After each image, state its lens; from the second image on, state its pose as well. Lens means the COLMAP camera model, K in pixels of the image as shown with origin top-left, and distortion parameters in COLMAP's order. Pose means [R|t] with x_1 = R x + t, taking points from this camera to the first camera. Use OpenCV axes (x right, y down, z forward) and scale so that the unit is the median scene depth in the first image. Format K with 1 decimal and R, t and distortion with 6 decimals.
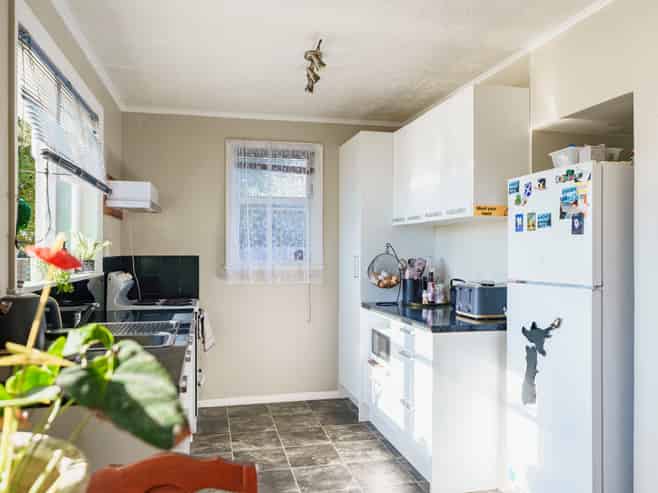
lens RADIAL K [[510.6, 0, 329.1], [0, 510.6, 253.1], [0, 0, 1]] dist [-0.001772, -0.000077]
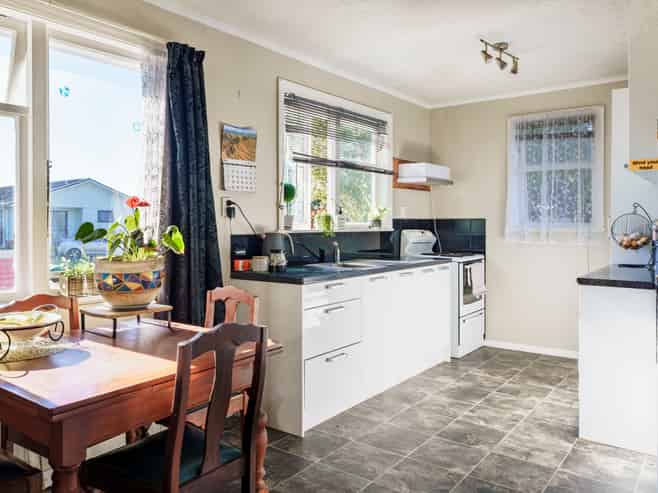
lens RADIAL K [[524.7, 0, 329.6], [0, 524.7, 227.9], [0, 0, 1]] dist [0.002446, 0.004433]
pose [[0.641453, 0.004945, -0.767147, 0.520403], [-0.002440, 0.999987, 0.004406, 0.025687], [0.767159, -0.000955, 0.641457, -0.075867]]
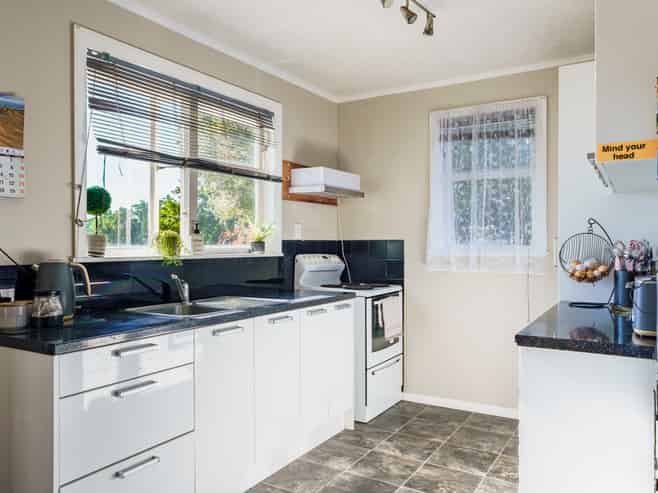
lens RADIAL K [[513.4, 0, 329.0], [0, 513.4, 246.5], [0, 0, 1]] dist [-0.002661, -0.000348]
pose [[0.711244, 0.000650, -0.702945, 0.364262], [-0.001402, 0.999999, -0.000493, 0.020647], [0.702944, 0.001336, 0.711244, 0.258359]]
